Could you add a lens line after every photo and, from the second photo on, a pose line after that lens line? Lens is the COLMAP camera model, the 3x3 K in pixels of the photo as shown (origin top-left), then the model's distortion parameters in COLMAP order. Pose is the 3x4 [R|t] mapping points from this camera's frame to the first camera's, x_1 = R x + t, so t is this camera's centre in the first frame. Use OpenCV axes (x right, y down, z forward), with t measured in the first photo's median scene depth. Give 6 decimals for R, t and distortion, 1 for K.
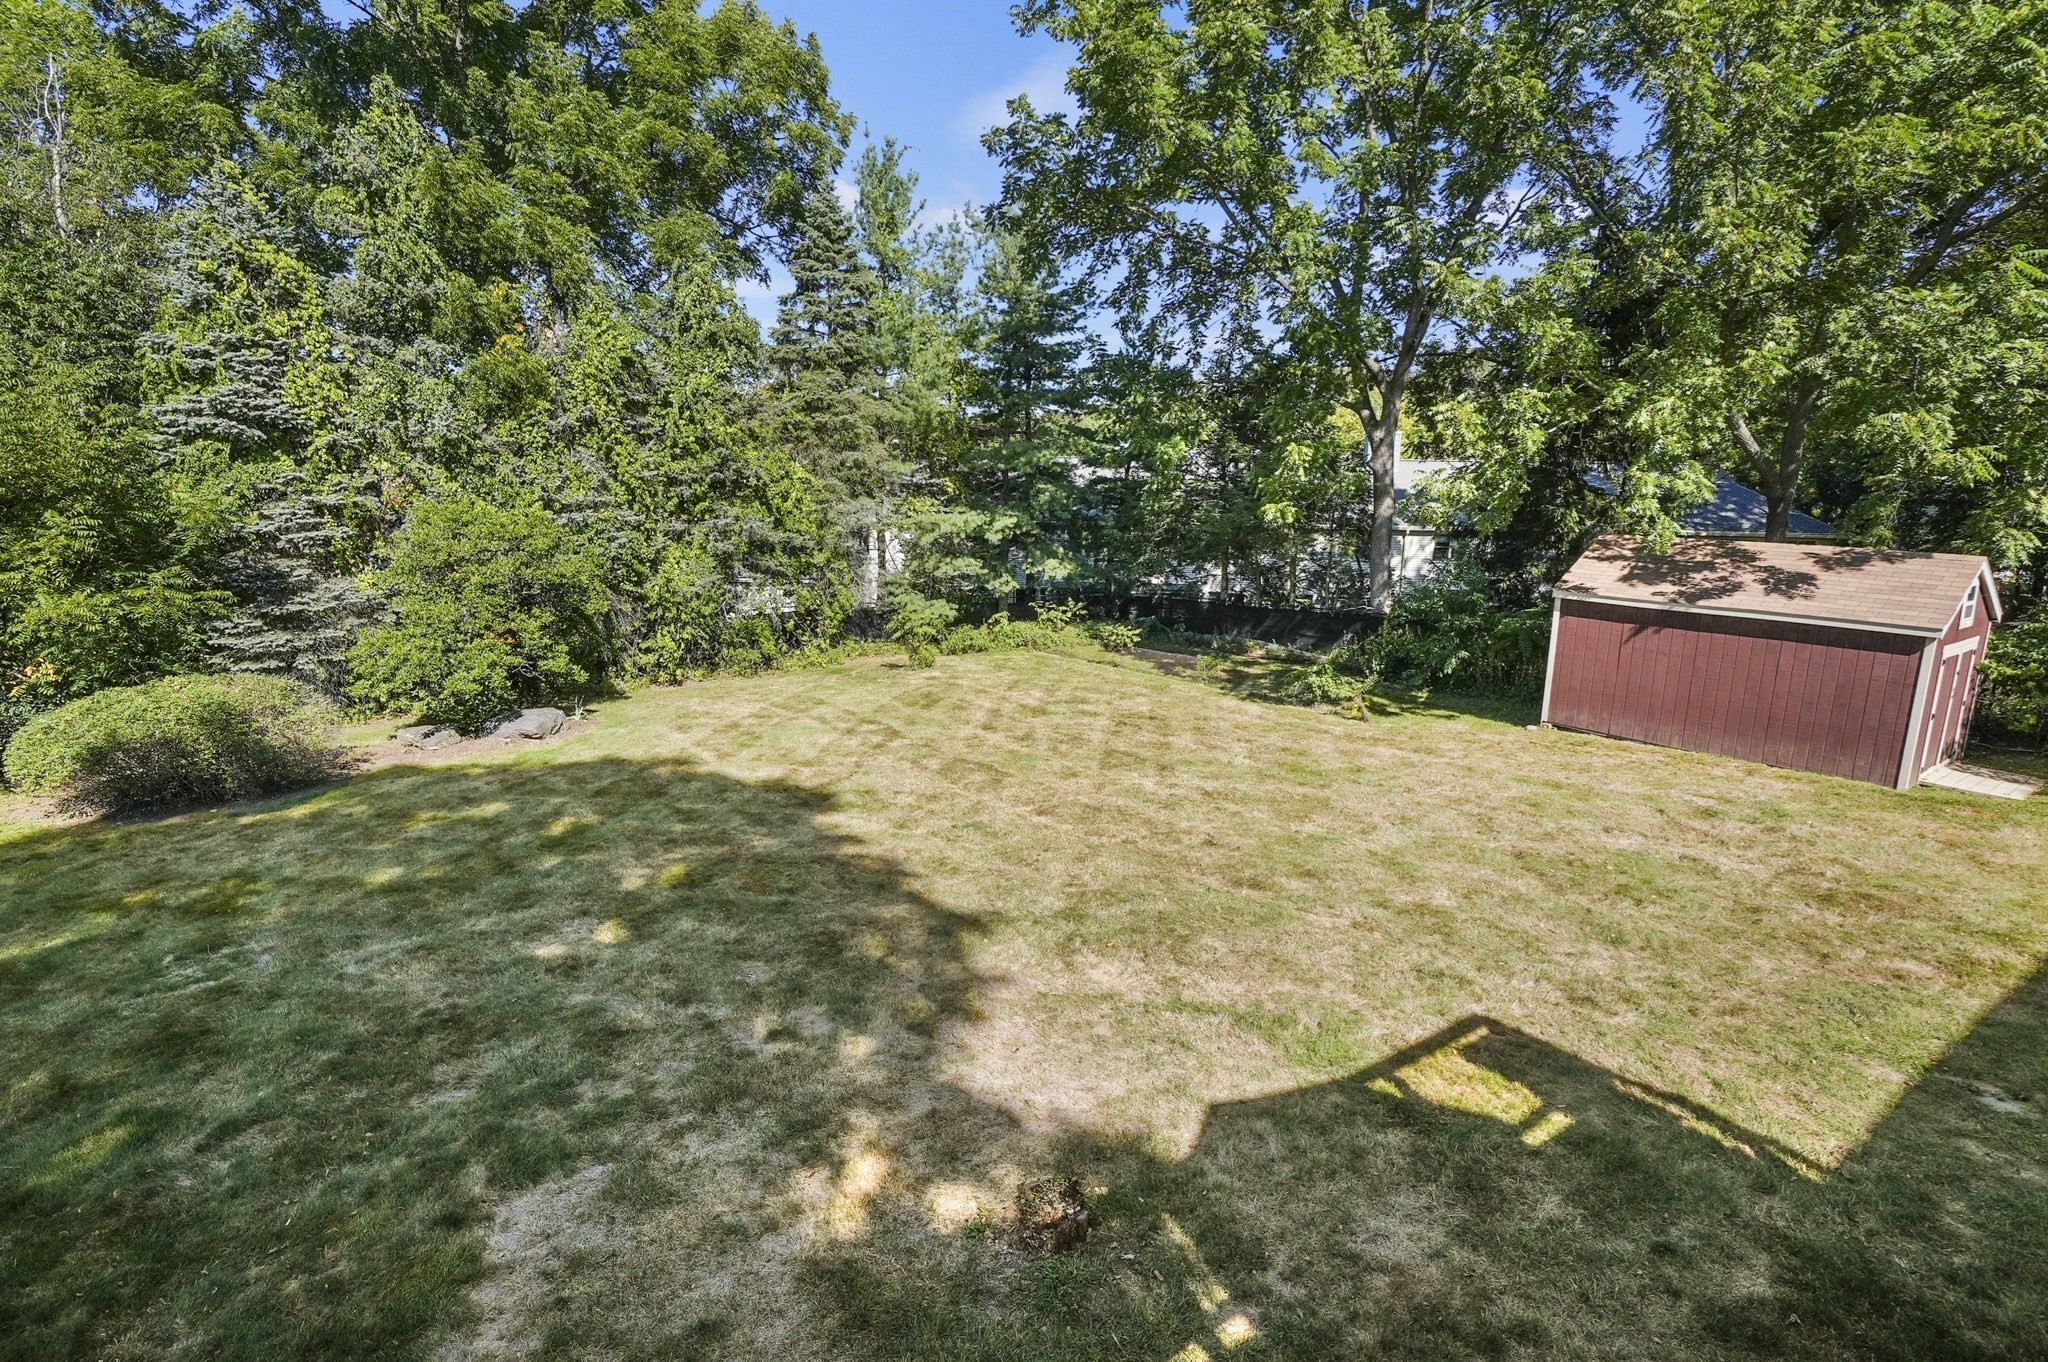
lens RADIAL K [[1033.3, 0, 1024.0], [0, 1033.3, 681.0], [0, 0, 1]] dist [-0.011476, -0.000383]
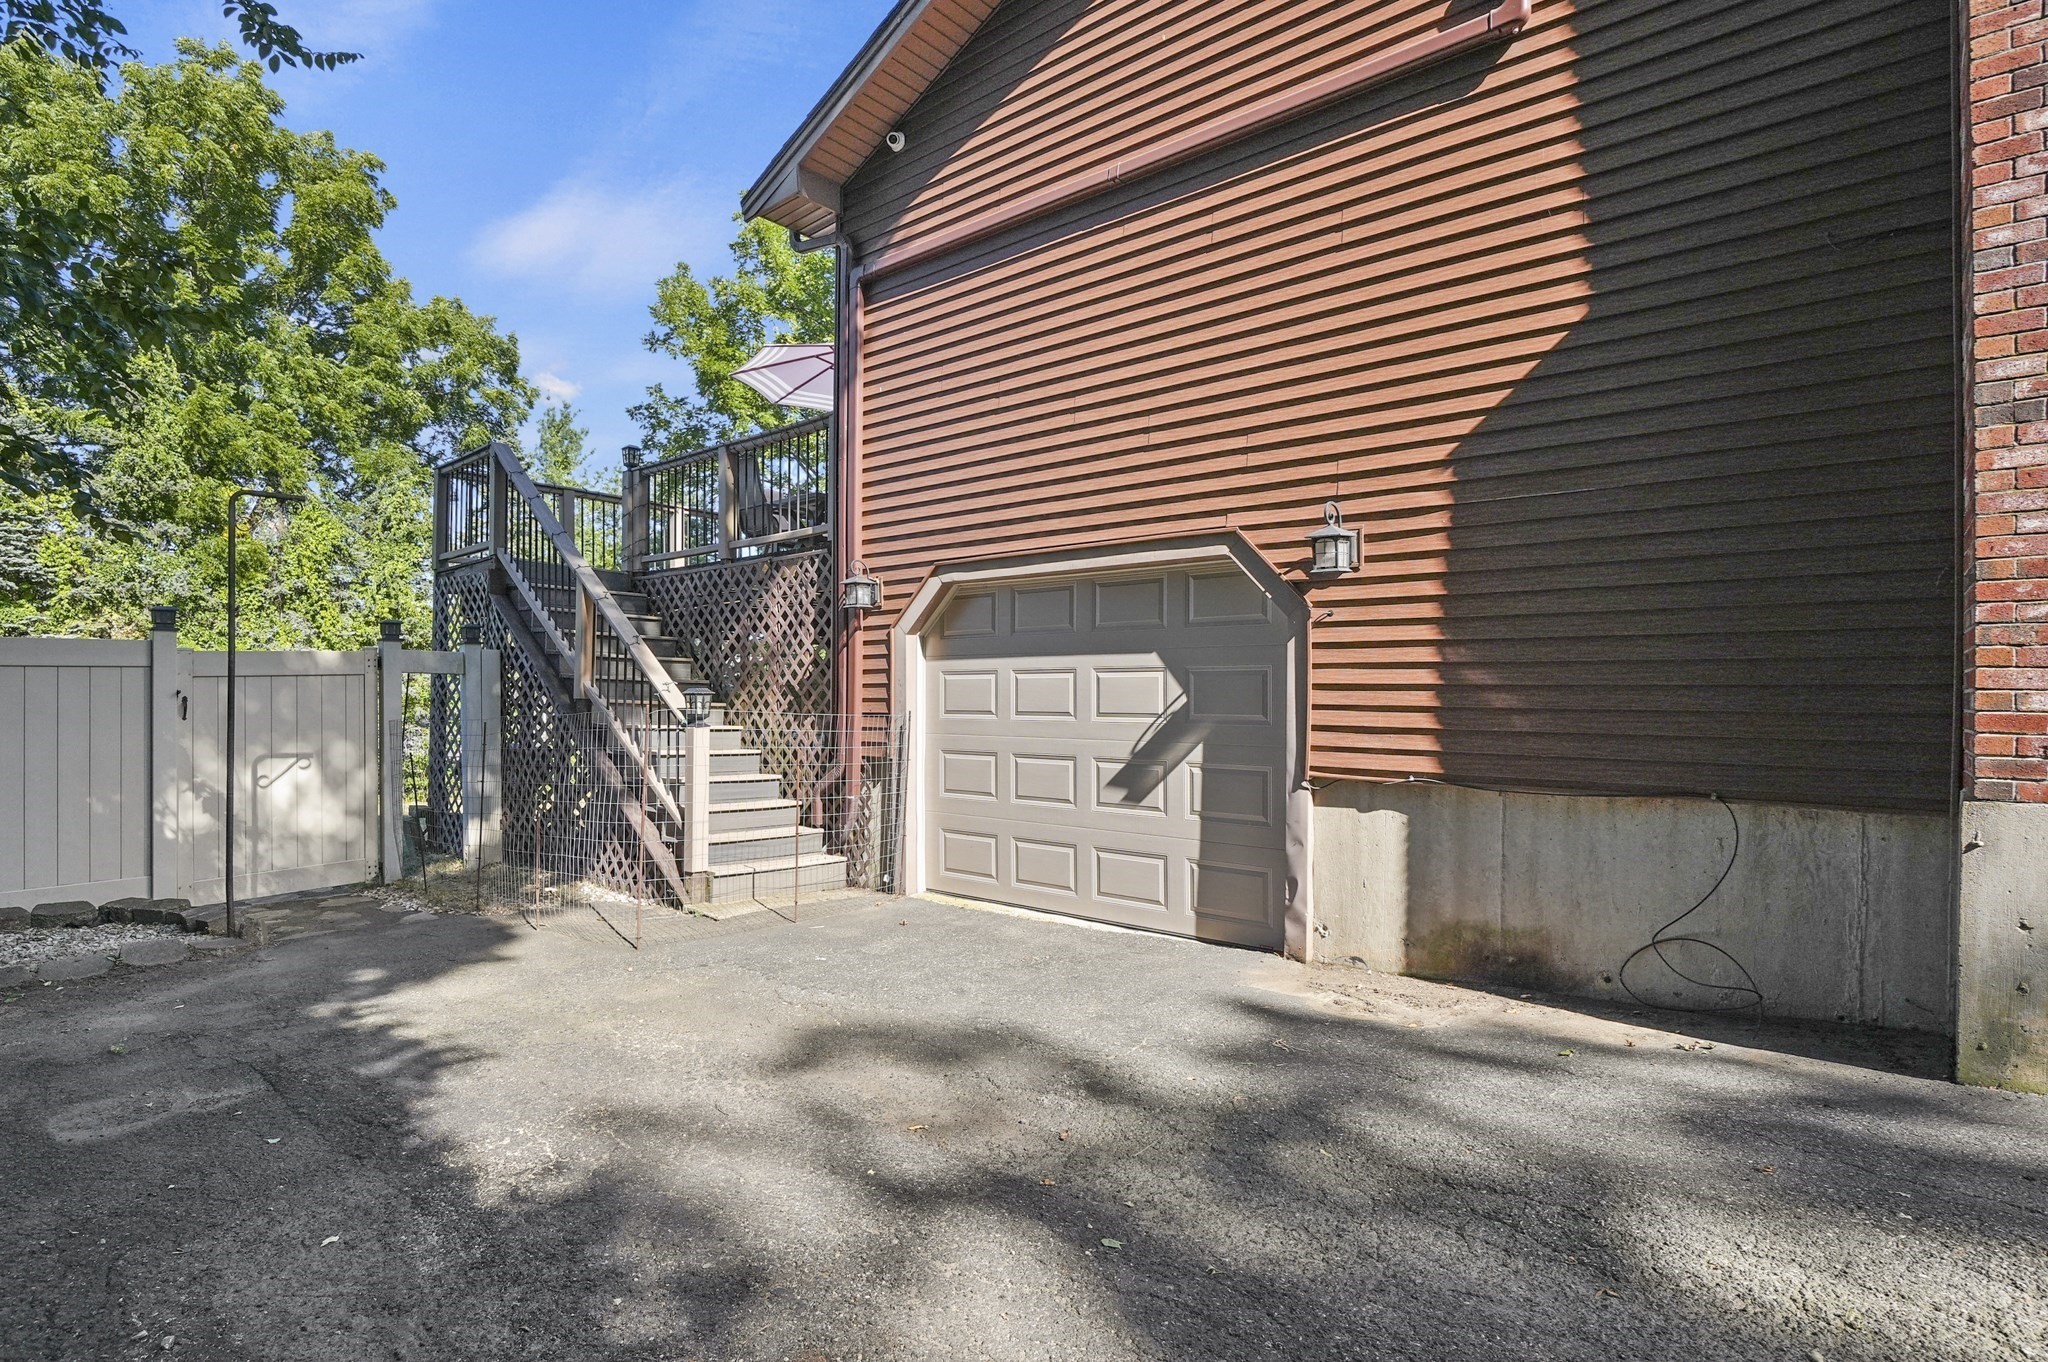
lens RADIAL K [[1056.5, 0, 1024.0], [0, 1056.5, 681.0], [0, 0, 1]] dist [-0.017691, -0.000156]
pose [[0.963025, 0.004988, 0.269366, 0.089724], [0.057705, 0.972807, -0.224315, 0.193848], [-0.263160, 0.231565, 0.936549, -0.412972]]
